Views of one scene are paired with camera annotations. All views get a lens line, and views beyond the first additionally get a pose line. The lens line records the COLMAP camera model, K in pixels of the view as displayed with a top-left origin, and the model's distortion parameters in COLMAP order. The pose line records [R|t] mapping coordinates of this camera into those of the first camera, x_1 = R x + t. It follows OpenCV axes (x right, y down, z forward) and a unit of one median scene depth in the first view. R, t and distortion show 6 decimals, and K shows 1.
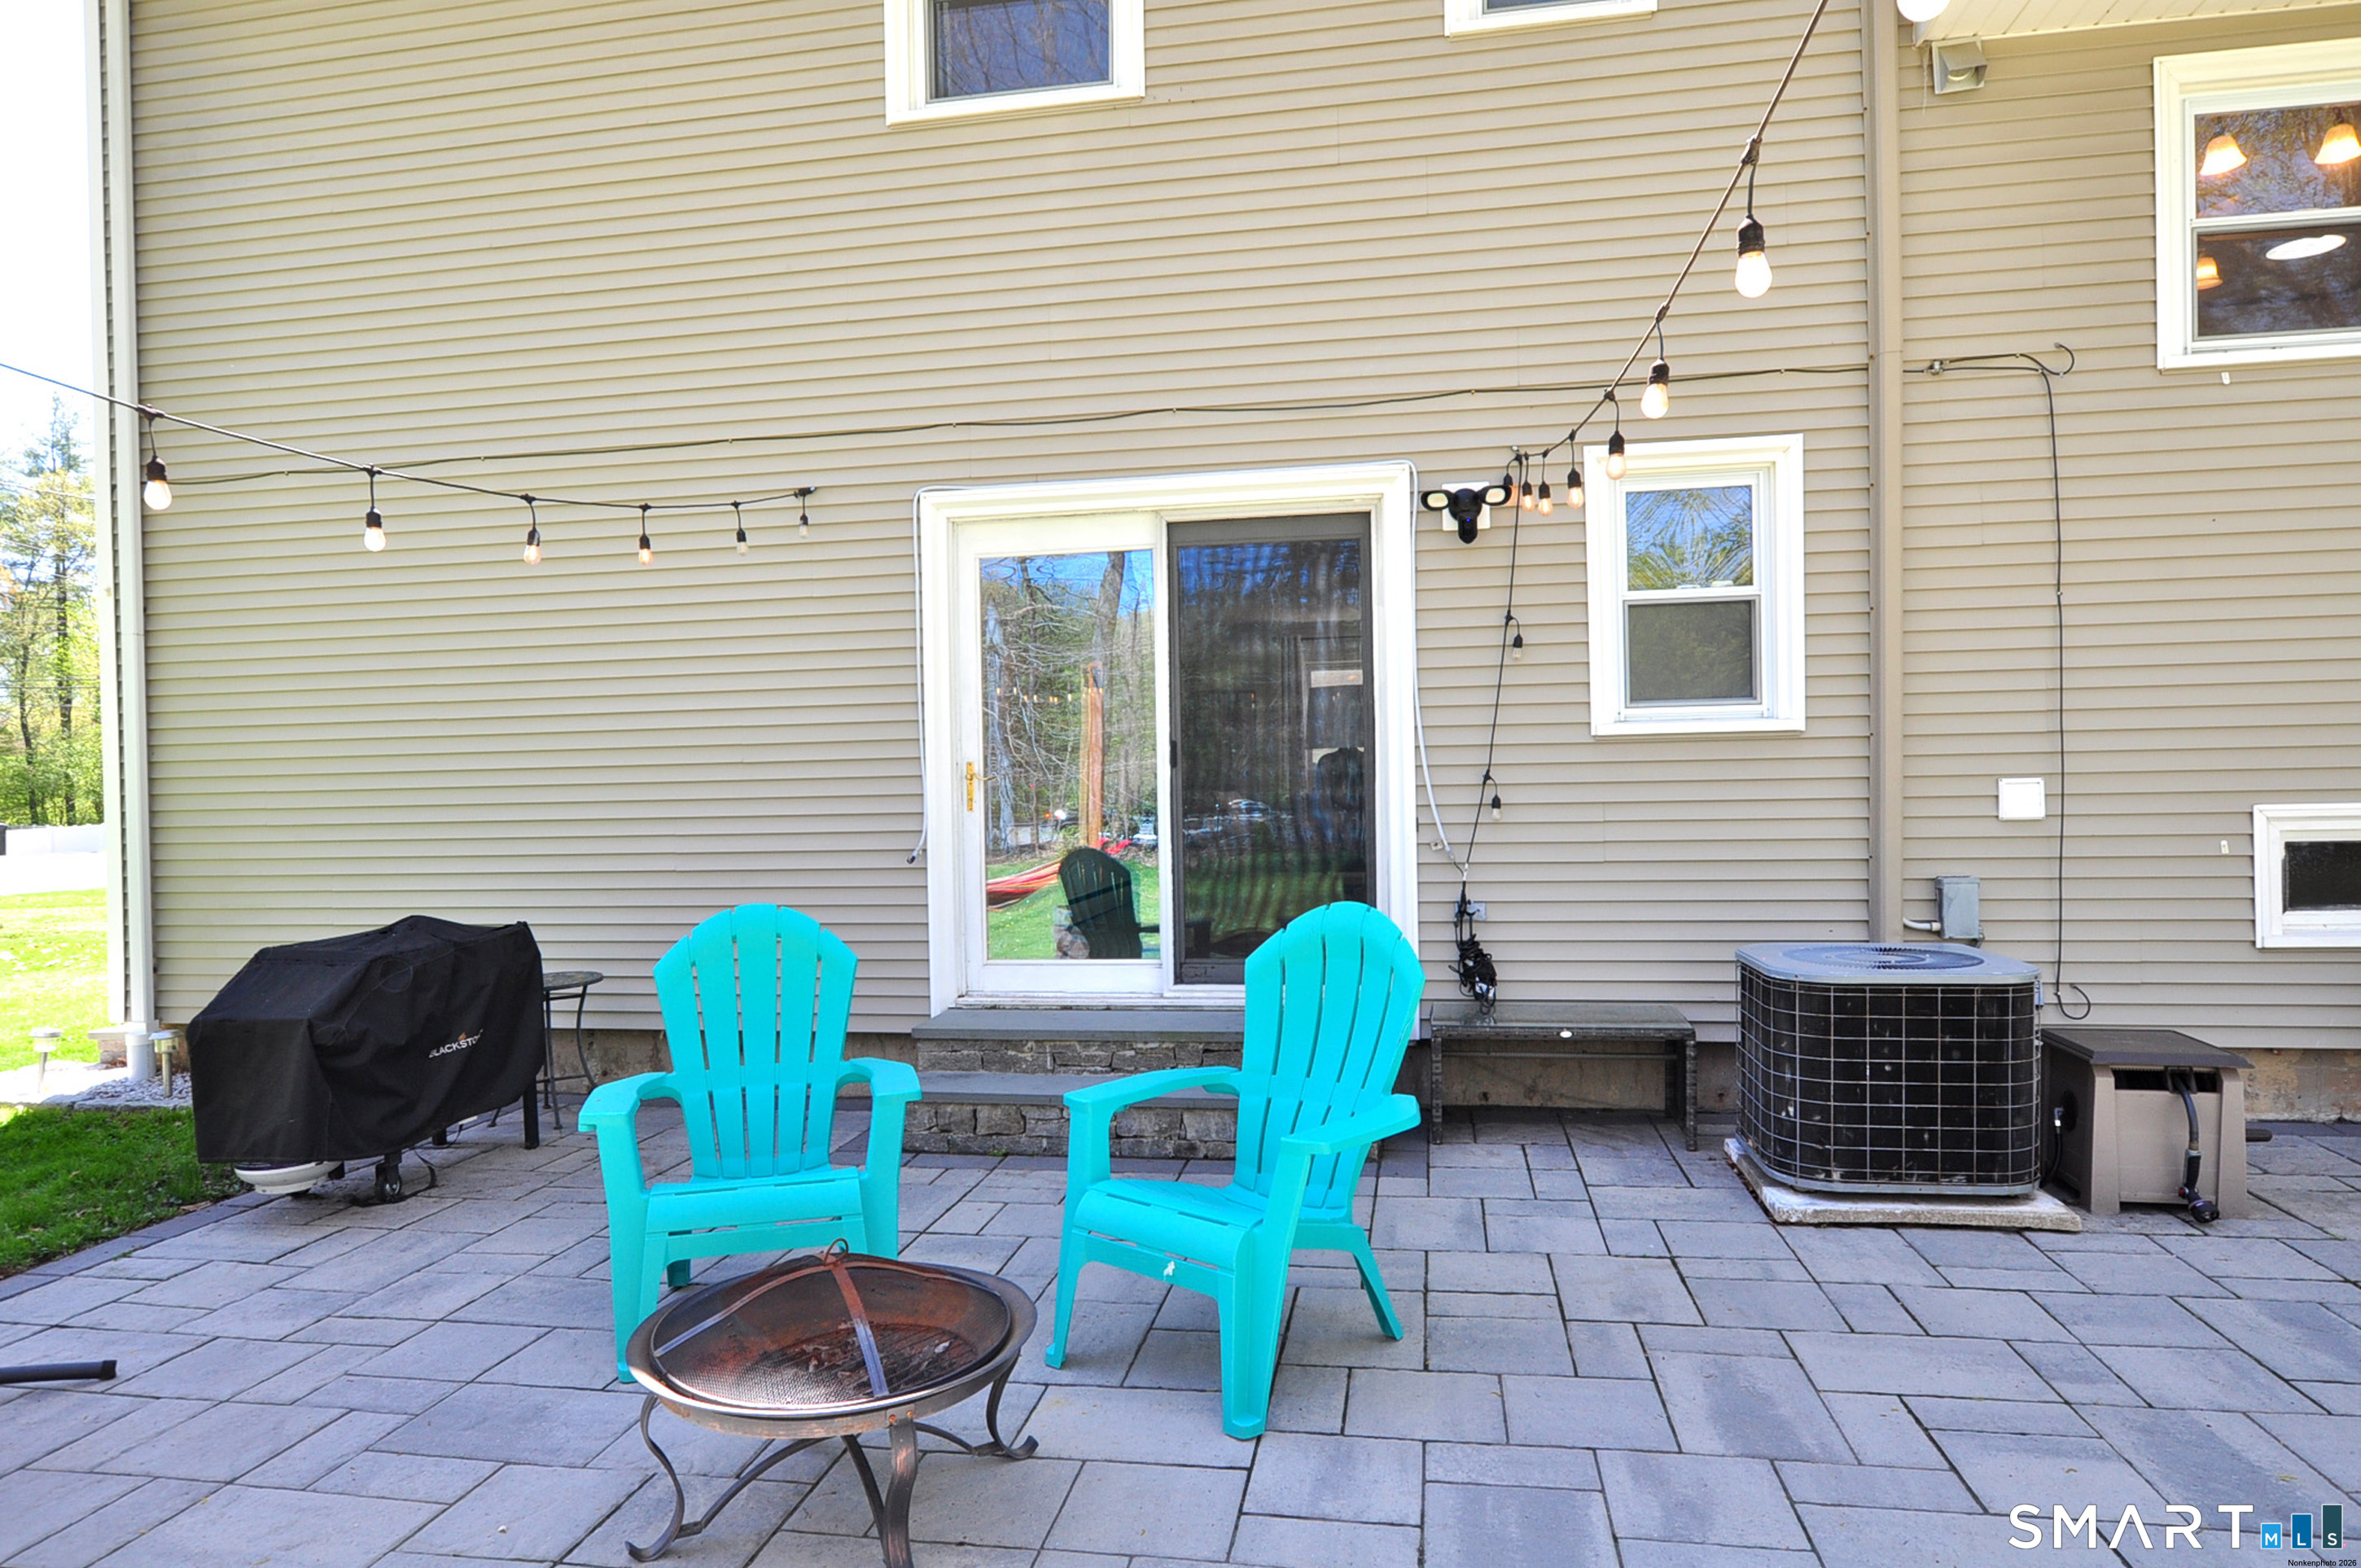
lens RADIAL K [[1426.9, 0, 1180.3], [0, 1426.9, 788.5], [0, 0, 1]] dist [-0.000787, 0.000189]
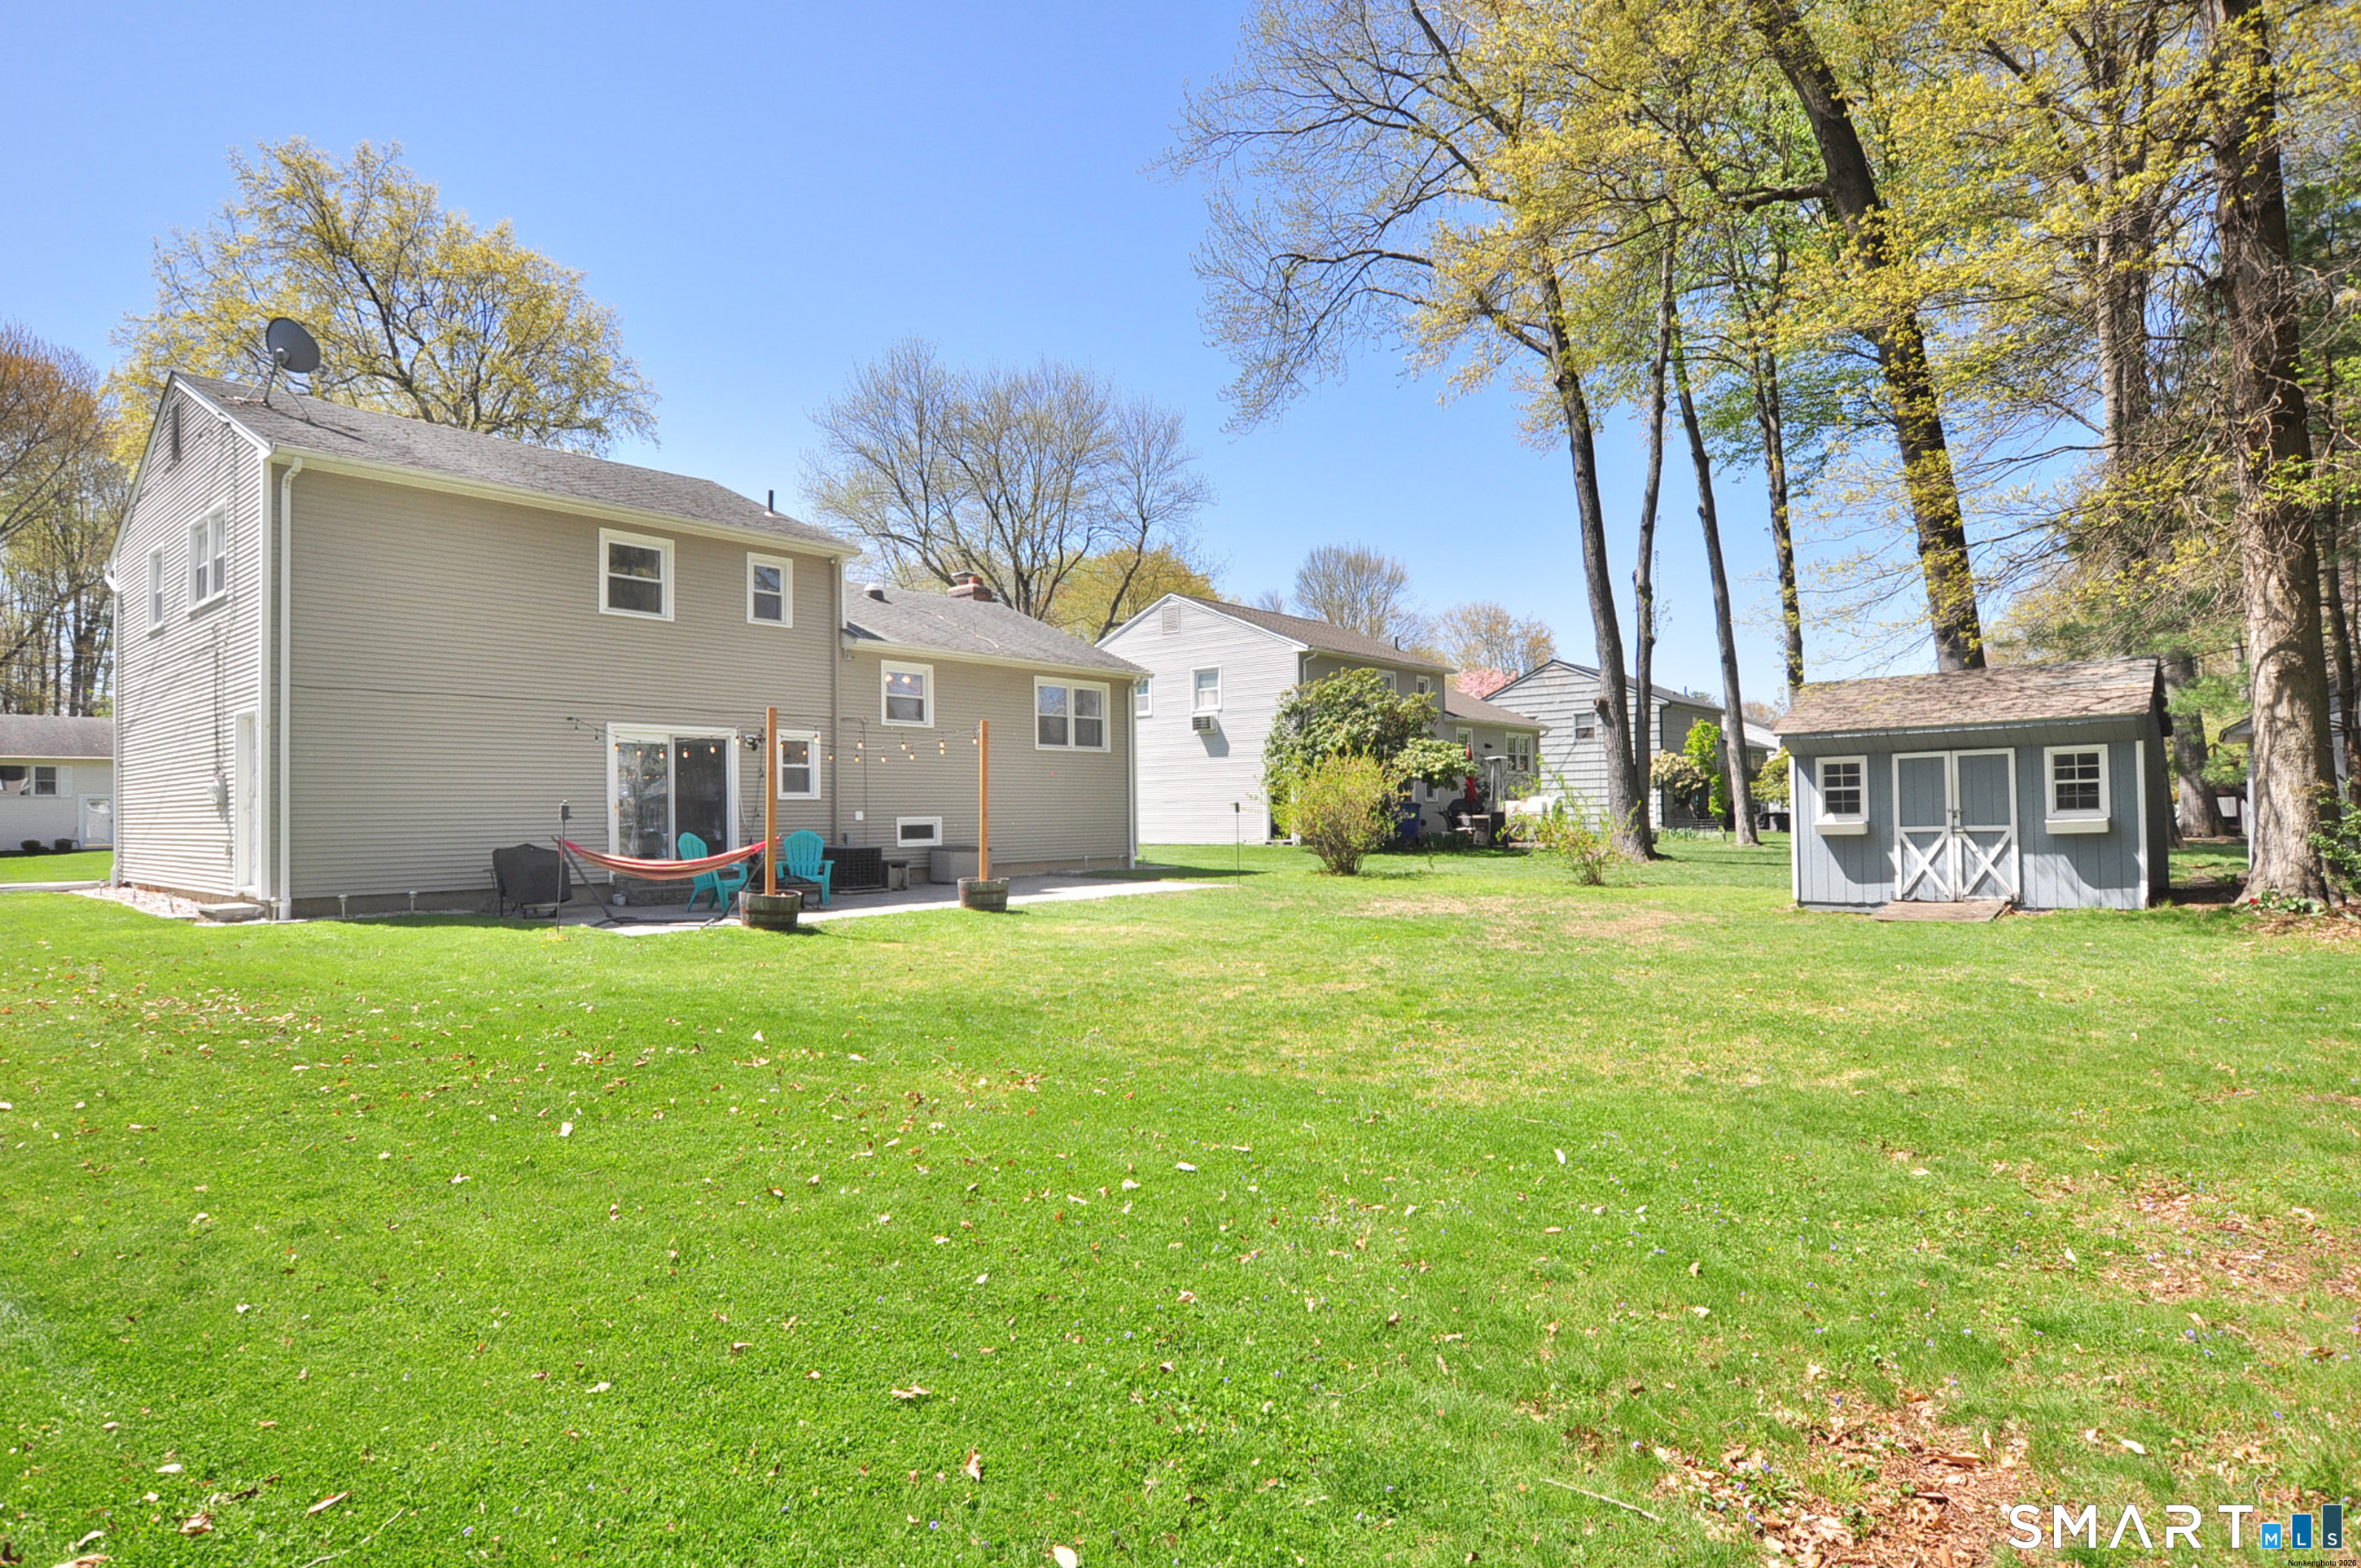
lens RADIAL K [[1295.2, 0, 1180.7], [0, 1295.2, 789.7], [0, 0, 1]] dist [-0.001471, -0.000312]
pose [[0.492260, 0.029137, 0.869961, -2.367510], [0.004058, 0.999352, -0.035767, 0.070959], [-0.870439, 0.021137, 0.491822, -1.825032]]
